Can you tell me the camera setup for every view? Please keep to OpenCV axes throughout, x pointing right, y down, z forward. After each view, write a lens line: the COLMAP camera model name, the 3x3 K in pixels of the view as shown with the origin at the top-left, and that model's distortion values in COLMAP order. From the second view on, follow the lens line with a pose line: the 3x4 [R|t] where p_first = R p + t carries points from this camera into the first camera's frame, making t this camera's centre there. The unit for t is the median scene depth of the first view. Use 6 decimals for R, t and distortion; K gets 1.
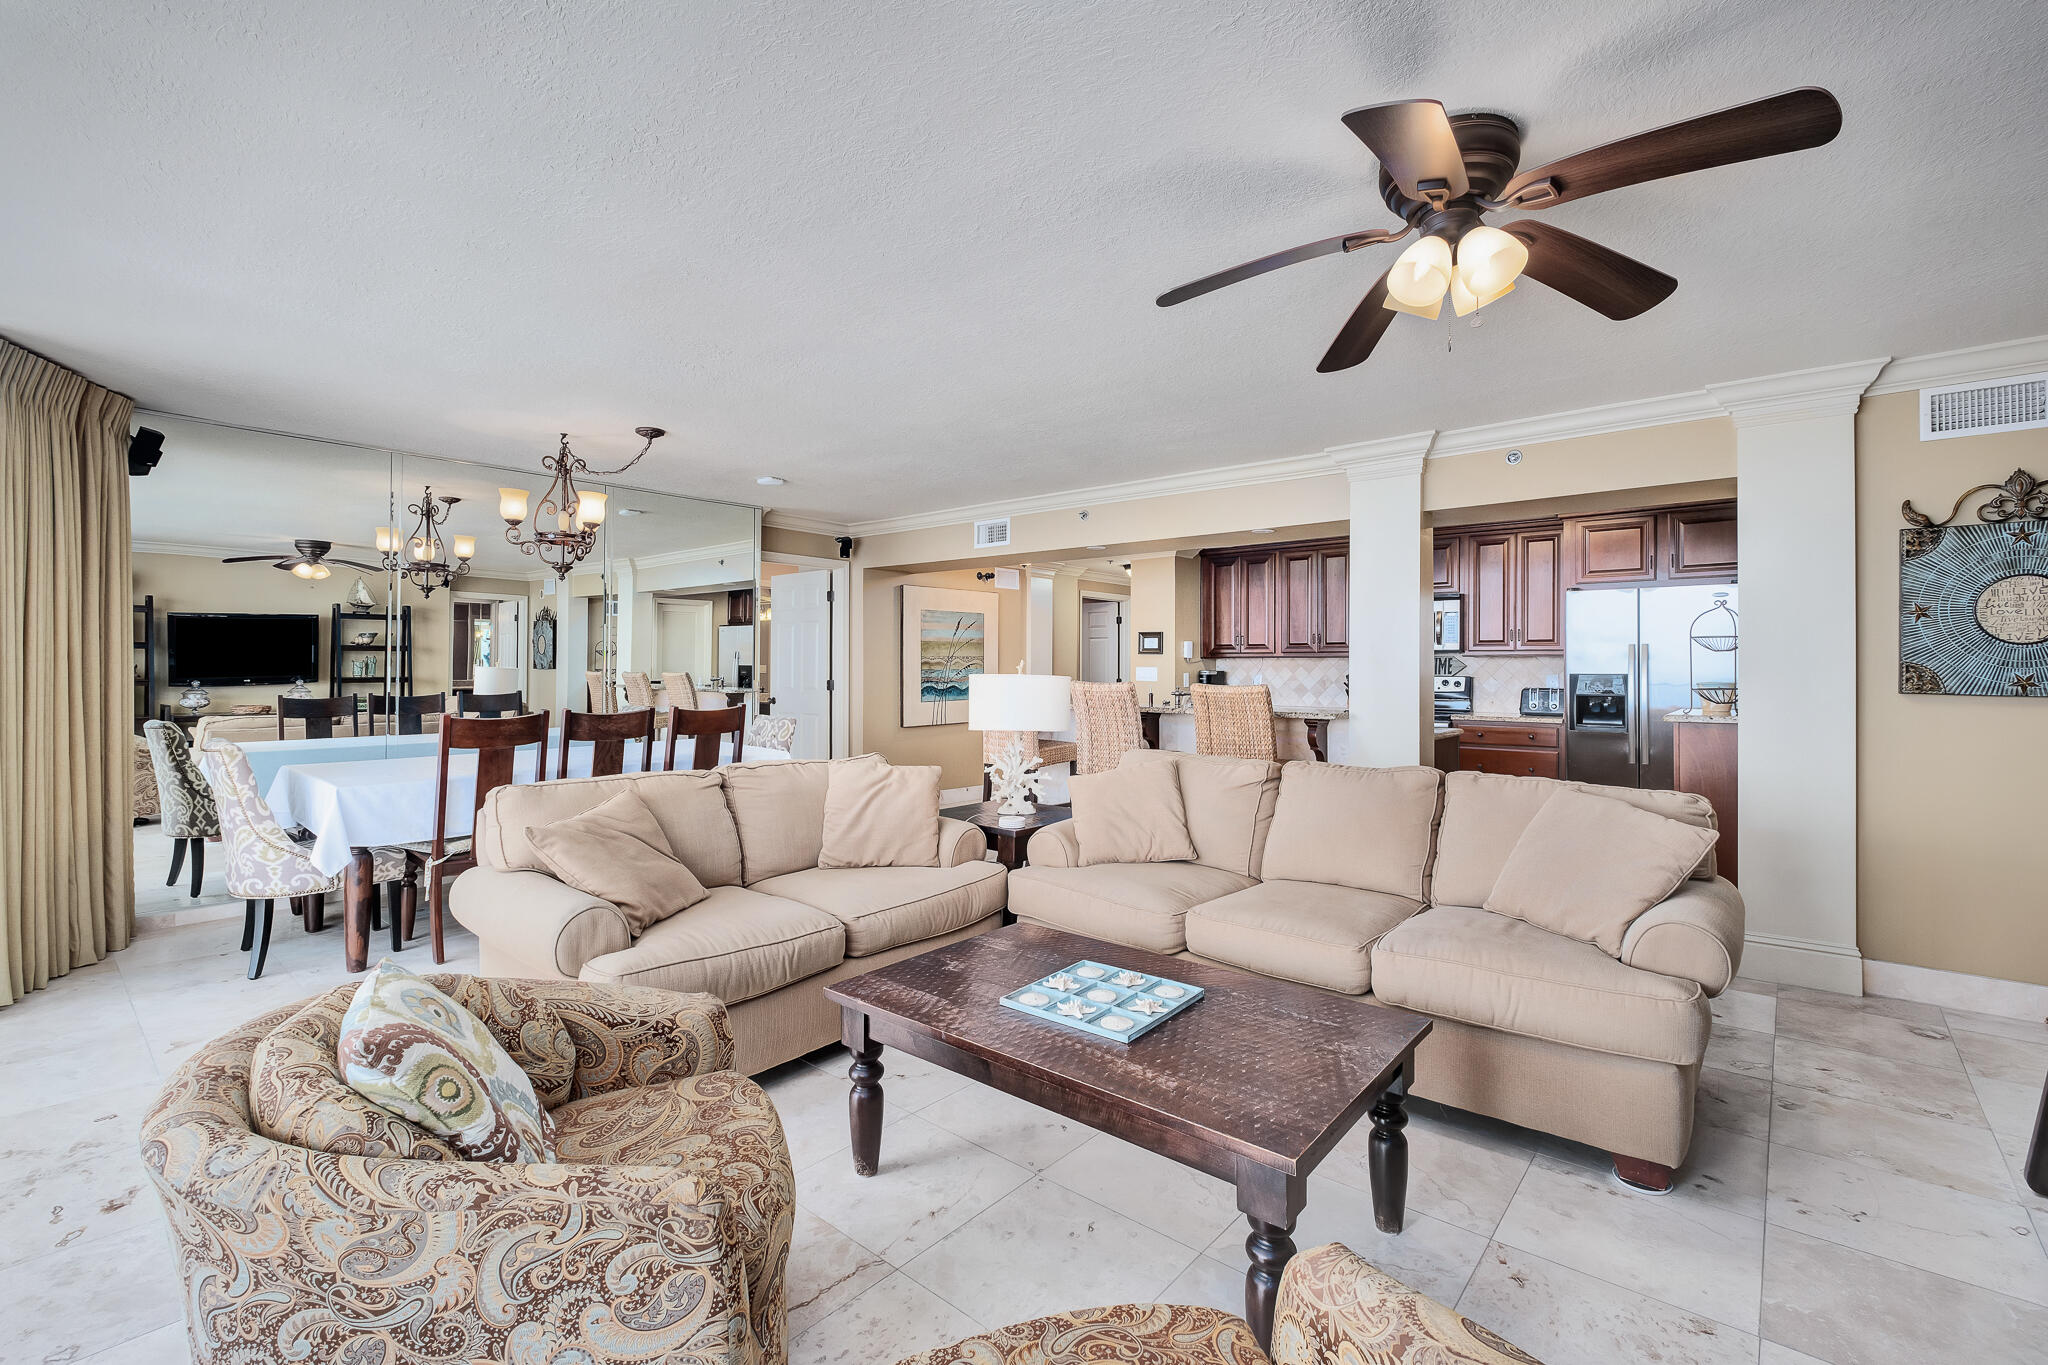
lens RADIAL K [[900.5, 0, 1043.9], [0, 900.5, 667.6], [0, 0, 1]] dist [0.001656, -0.003680]
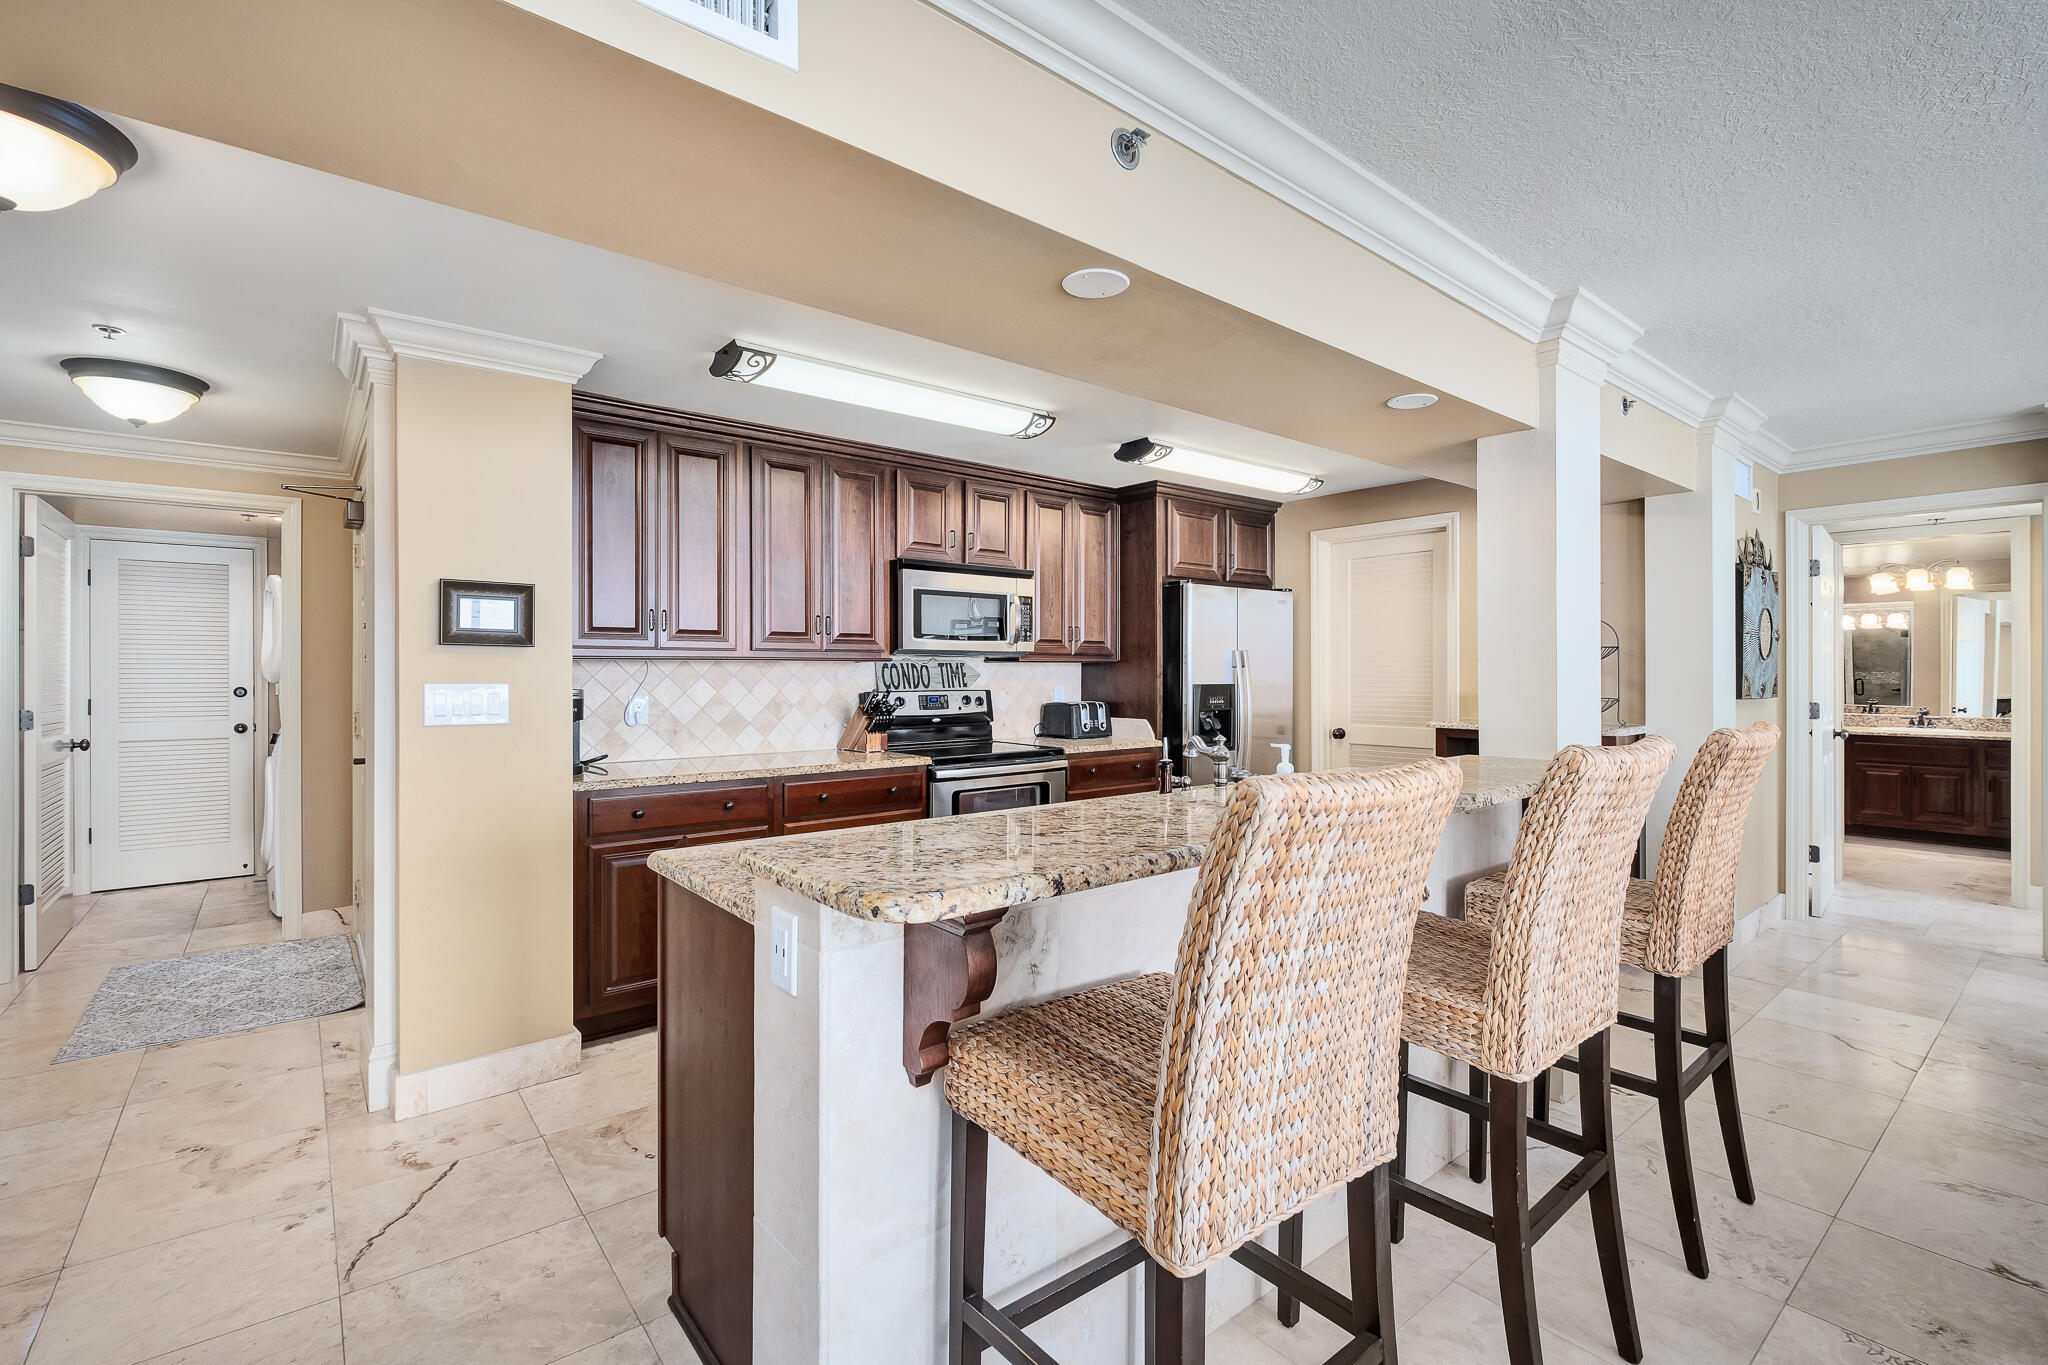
lens RADIAL K [[900.5, 0, 1060.2], [0, 900.5, 678.8], [0, 0, 1]] dist [0.001656, -0.003680]
pose [[0.157003, -0.013080, 0.987512, -0.314782], [-0.000464, 0.999911, 0.013318, -0.011571], [-0.987598, -0.002549, 0.156983, 1.215239]]
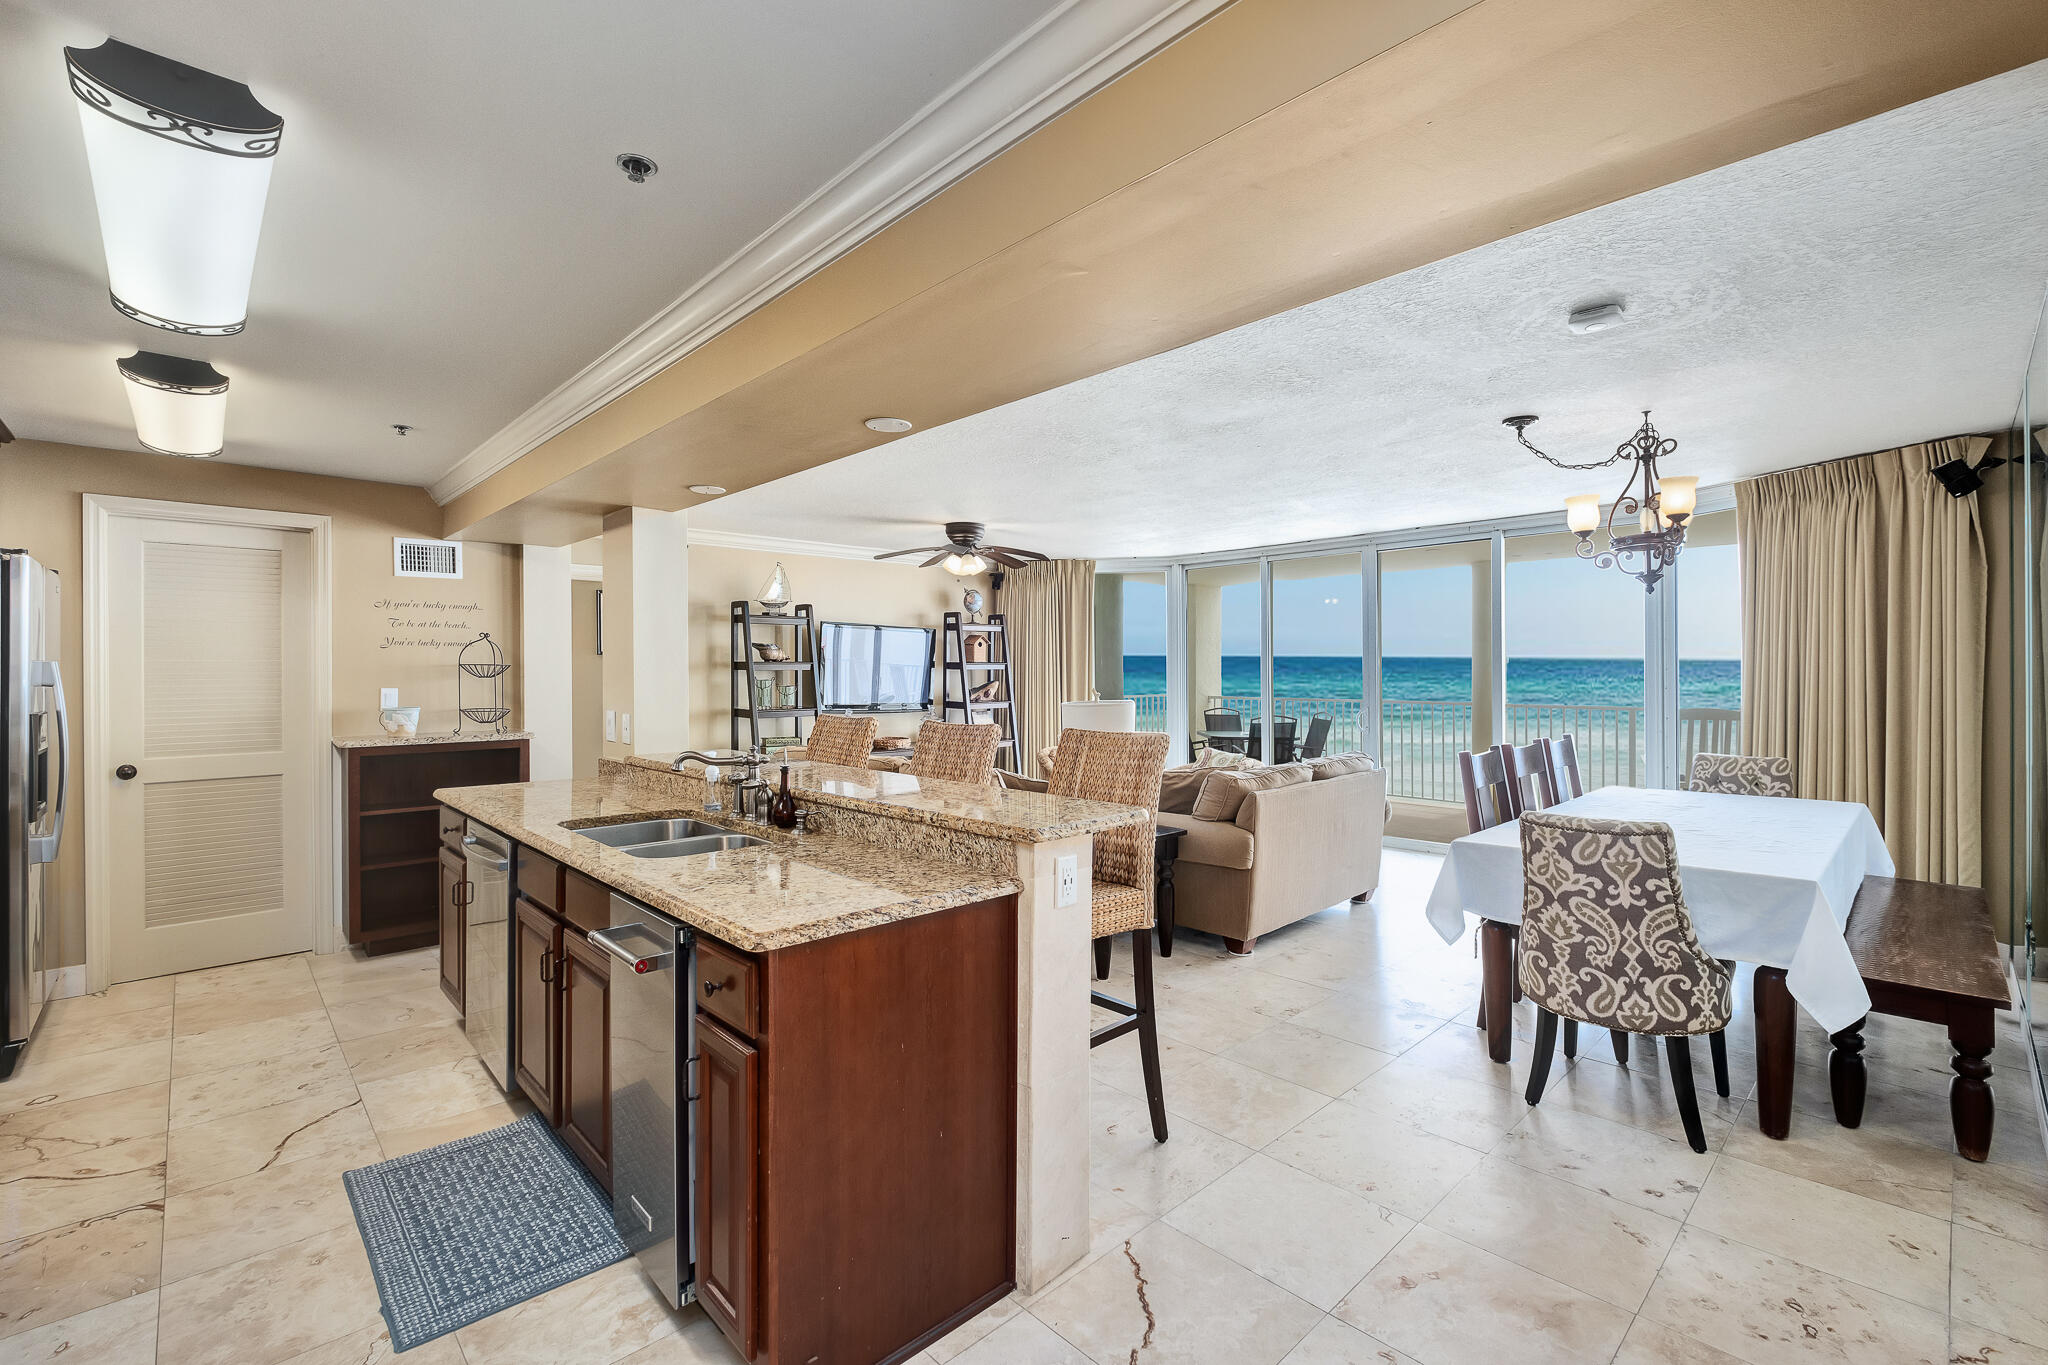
lens RADIAL K [[900.5, 0, 1027.8], [0, 900.5, 678.4], [0, 0, 1]] dist [0.001656, -0.003680]
pose [[-0.994674, -0.005136, 0.102943, -0.045230], [-0.004268, 0.999953, 0.008650, -0.027429], [-0.102983, 0.008164, -0.994650, 1.816921]]
